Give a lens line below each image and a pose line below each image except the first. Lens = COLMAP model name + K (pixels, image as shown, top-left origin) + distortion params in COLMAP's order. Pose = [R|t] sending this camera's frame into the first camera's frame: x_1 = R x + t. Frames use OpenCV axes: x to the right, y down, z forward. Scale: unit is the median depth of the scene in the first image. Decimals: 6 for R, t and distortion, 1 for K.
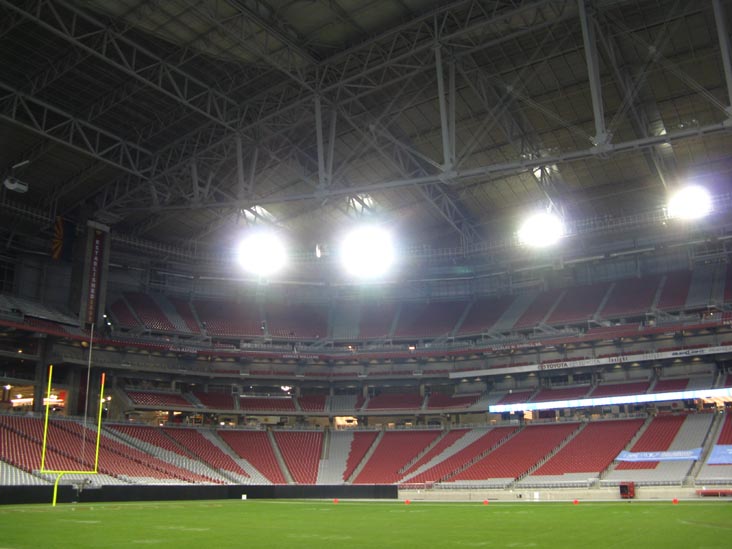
lens RADIAL K [[743.8, 0, 369.5], [0, 743.8, 258.0], [0, 0, 1]] dist [-0.193702, 0.204701]
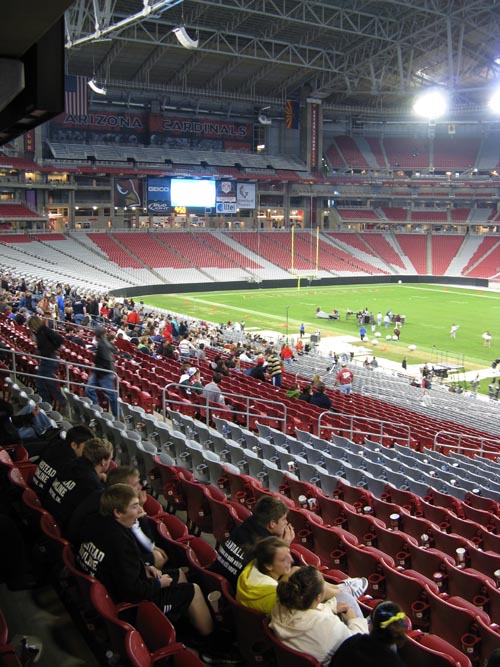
lens RADIAL K [[677.8, 0, 256.6], [0, 677.8, 340.9], [0, 0, 1]] dist [-0.193702, 0.204701]
pose [[0.894145, 0.090875, -0.438458, 0.177805], [0.112629, 0.902064, 0.416647, -0.190866], [0.433380, -0.421926, 0.796342, -0.376172]]
